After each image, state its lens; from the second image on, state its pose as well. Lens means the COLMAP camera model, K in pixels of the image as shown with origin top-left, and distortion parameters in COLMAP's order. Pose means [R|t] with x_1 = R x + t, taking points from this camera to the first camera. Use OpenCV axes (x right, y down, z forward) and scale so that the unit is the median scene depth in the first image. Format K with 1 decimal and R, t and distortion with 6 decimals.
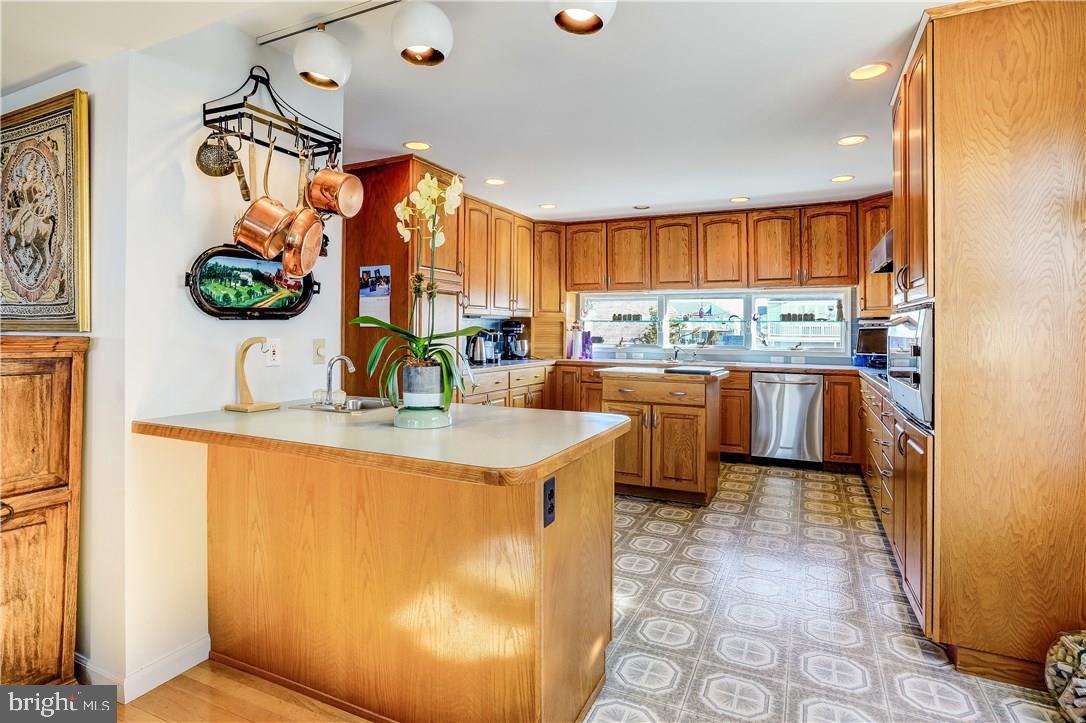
lens RADIAL K [[574.1, 0, 543.2], [0, 574.1, 315.5], [0, 0, 1]] dist [-0.074998, 0.075584]
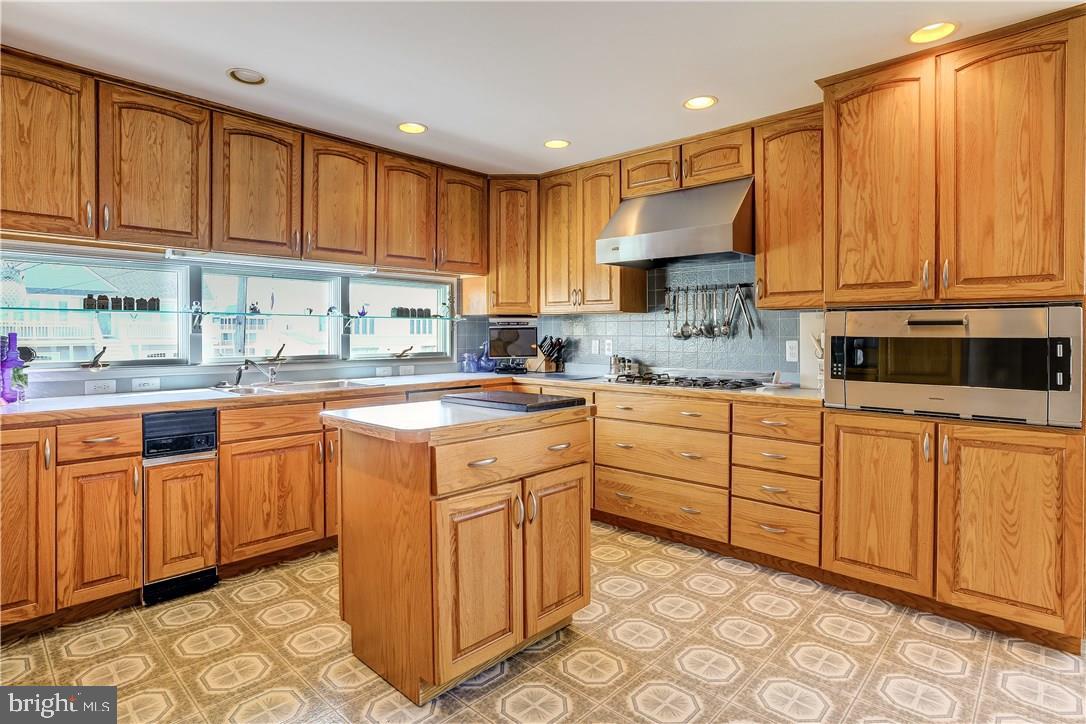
lens RADIAL K [[575.2, 0, 543.7], [0, 575.2, 334.6], [0, 0, 1]] dist [0.003522, 0.001938]
pose [[0.312976, -0.012860, 0.949674, -0.217882], [-0.021036, 0.999569, 0.020468, 0.013400], [-0.949528, -0.026384, 0.312571, 0.601383]]
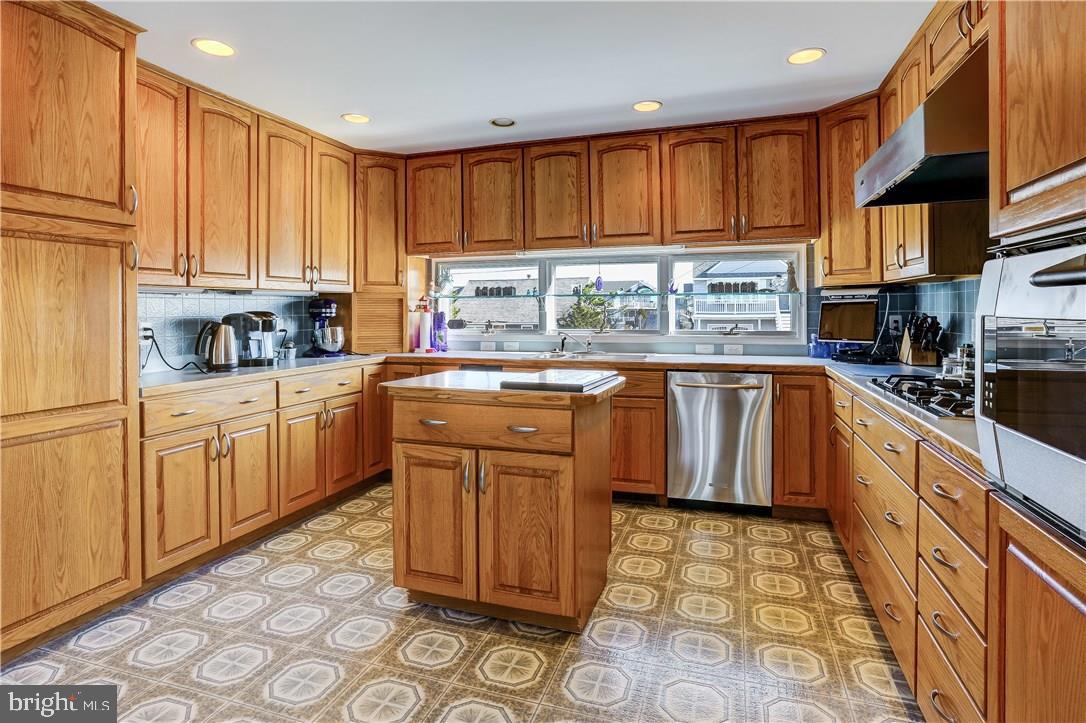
lens RADIAL K [[574.1, 0, 543.2], [0, 574.1, 315.5], [0, 0, 1]] dist [-0.074998, 0.075584]
pose [[0.992826, -0.016562, 0.118414, 0.136715], [0.012509, 0.999313, 0.034894, 0.010006], [-0.118910, -0.033162, 0.992351, 0.337241]]
